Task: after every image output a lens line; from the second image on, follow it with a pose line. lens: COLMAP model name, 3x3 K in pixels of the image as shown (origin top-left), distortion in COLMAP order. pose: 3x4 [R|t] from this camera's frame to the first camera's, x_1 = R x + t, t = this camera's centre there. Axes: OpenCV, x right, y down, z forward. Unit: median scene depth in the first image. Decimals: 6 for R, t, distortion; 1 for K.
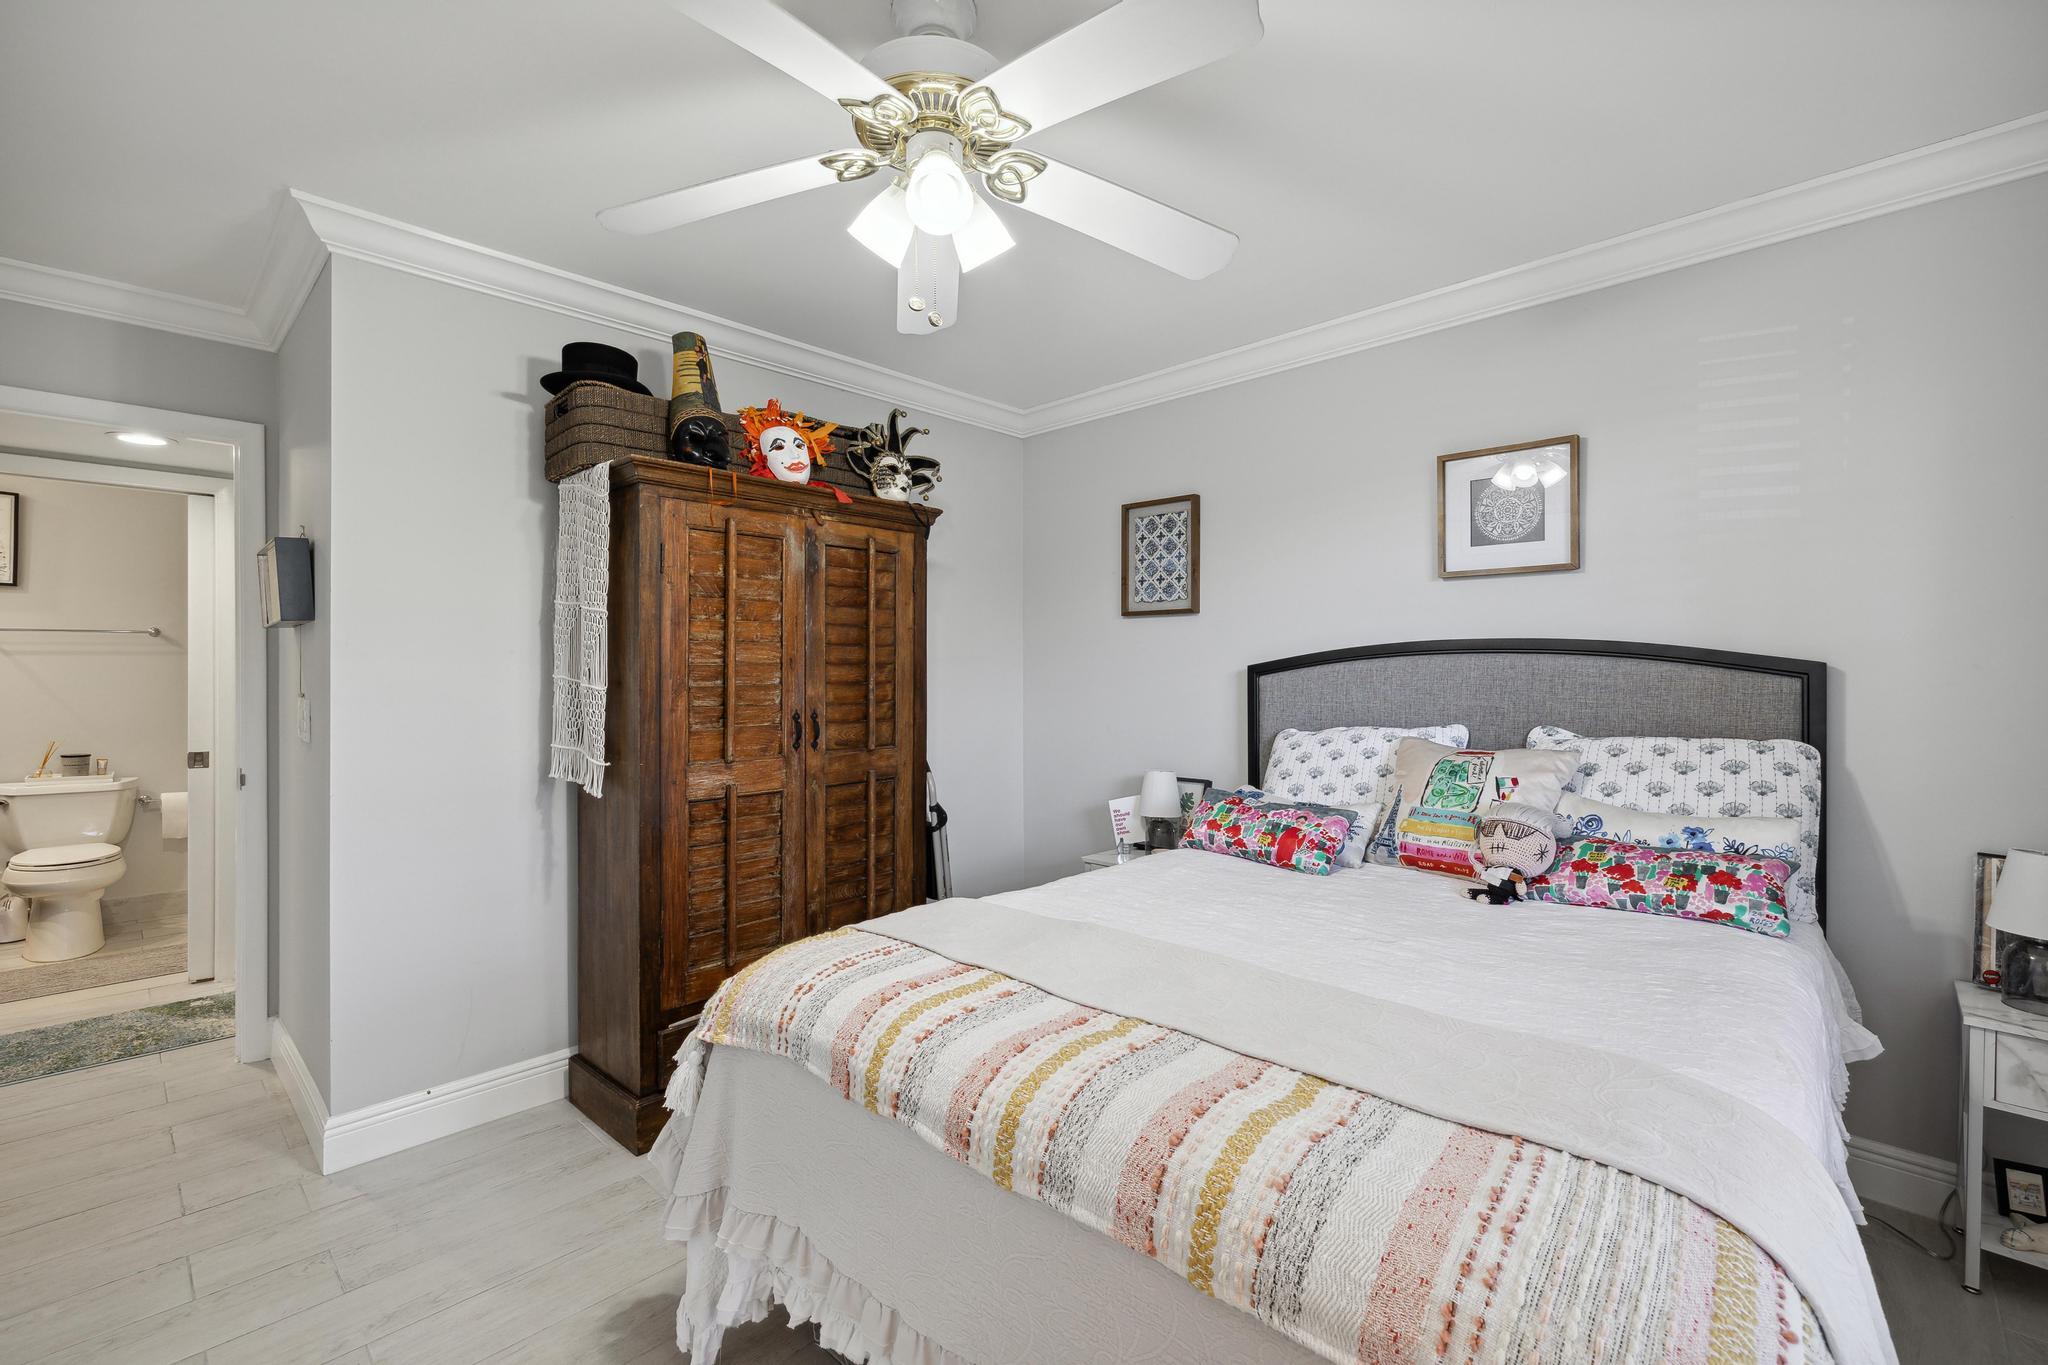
lens RADIAL K [[898.1, 0, 1024.0], [0, 898.1, 682.5], [0, 0, 1]] dist [0.012343, -0.000024]
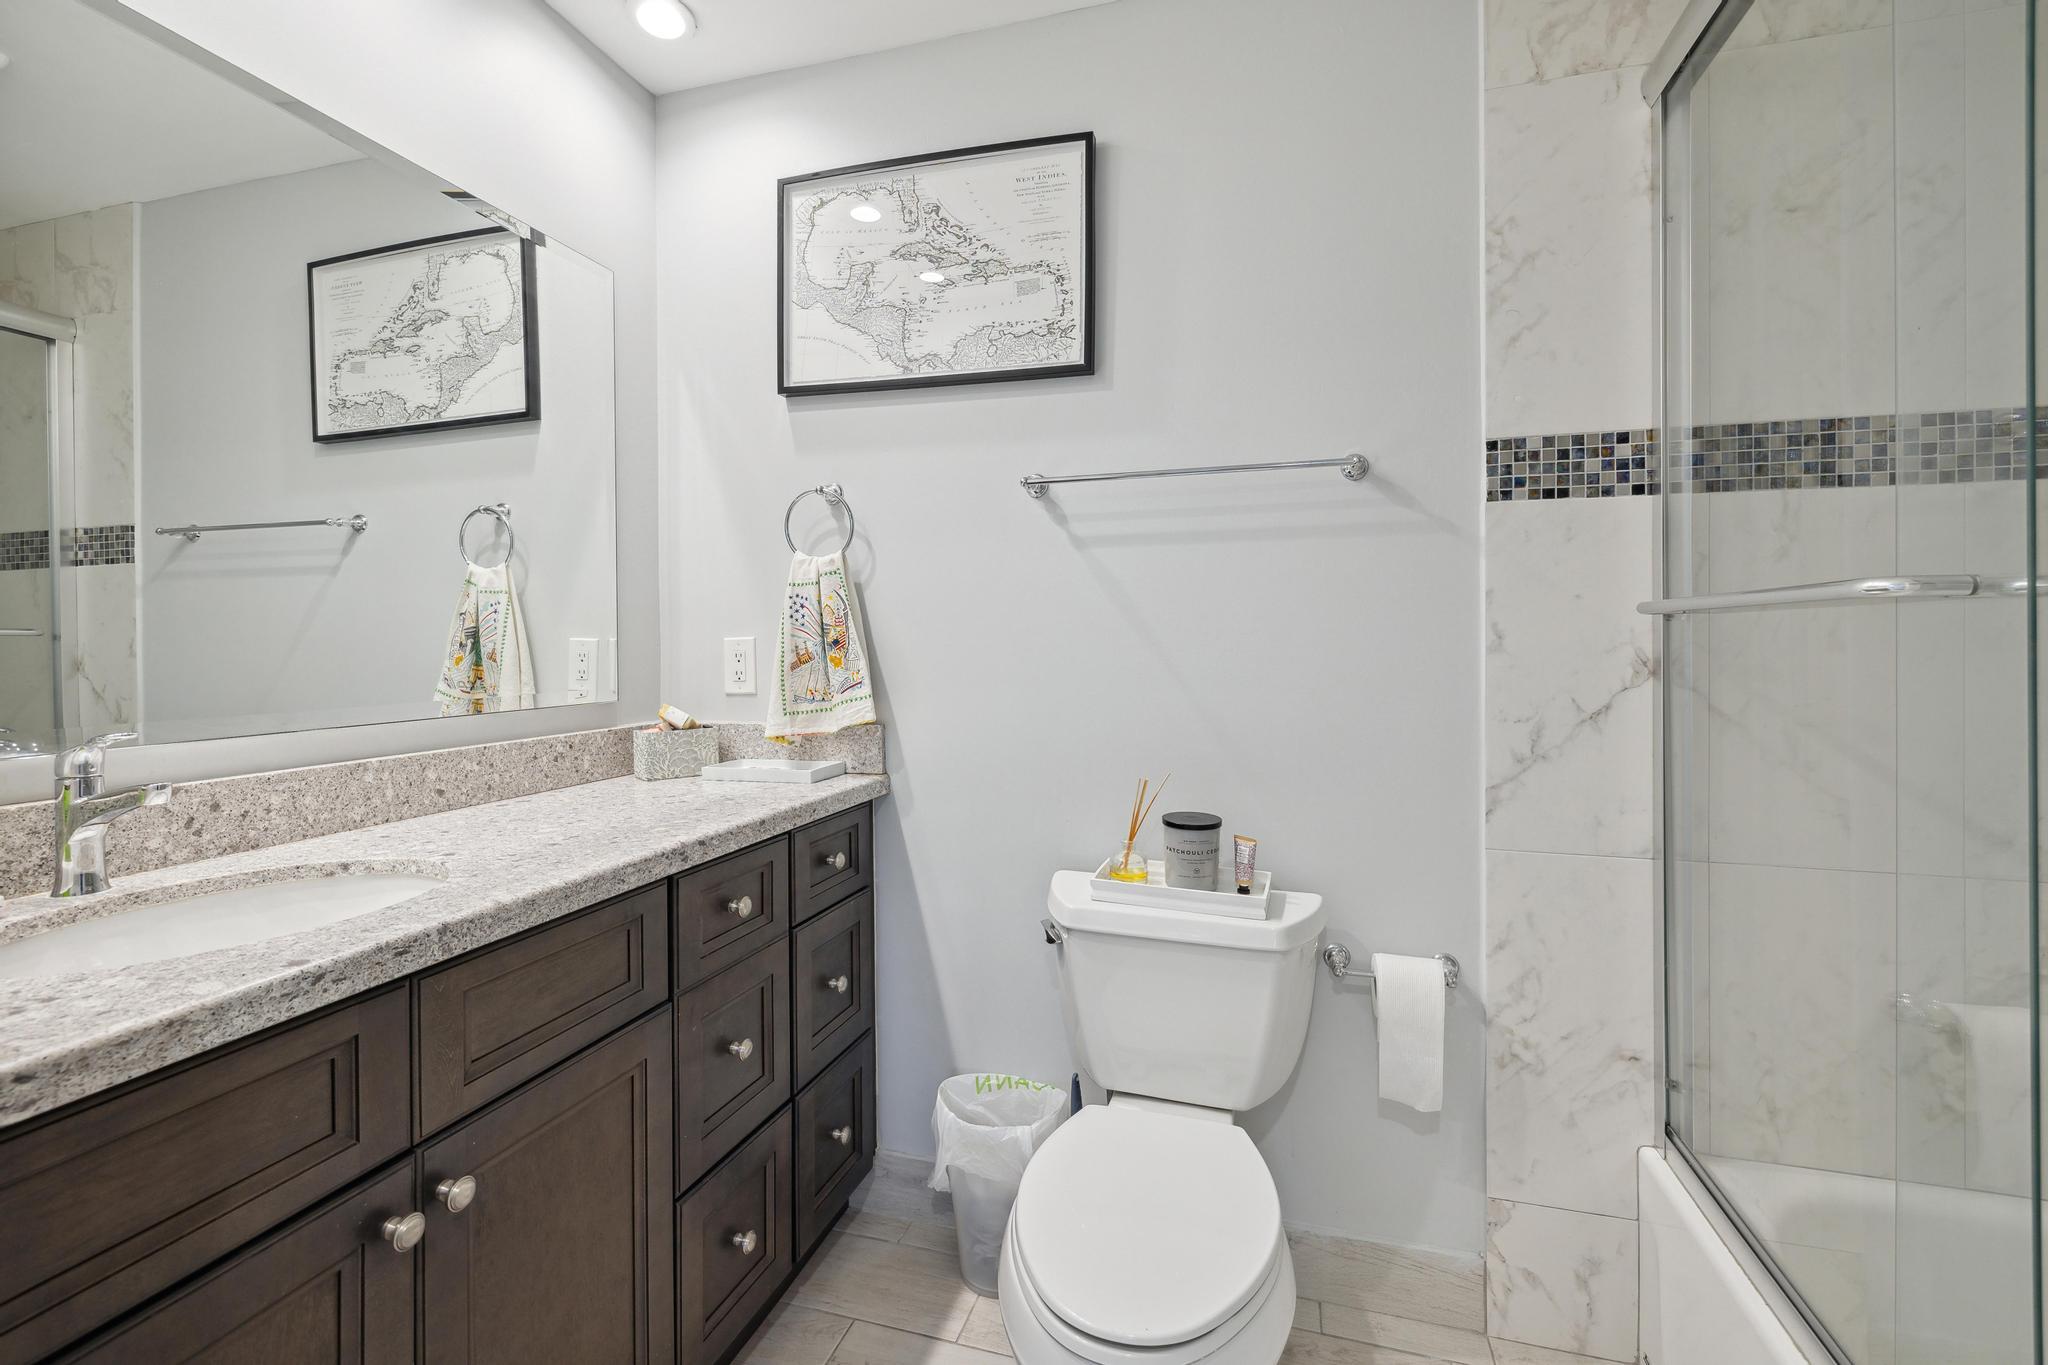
lens RADIAL K [[877.6, 0, 1027.6], [0, 877.6, 643.1], [0, 0, 1]] dist [0.000960, -0.000122]
pose [[0.457742, 0.001618, -0.889083, -0.760466], [0.003214, 0.999989, 0.003474, 0.008335], [0.889079, -0.004448, 0.457732, 0.779093]]
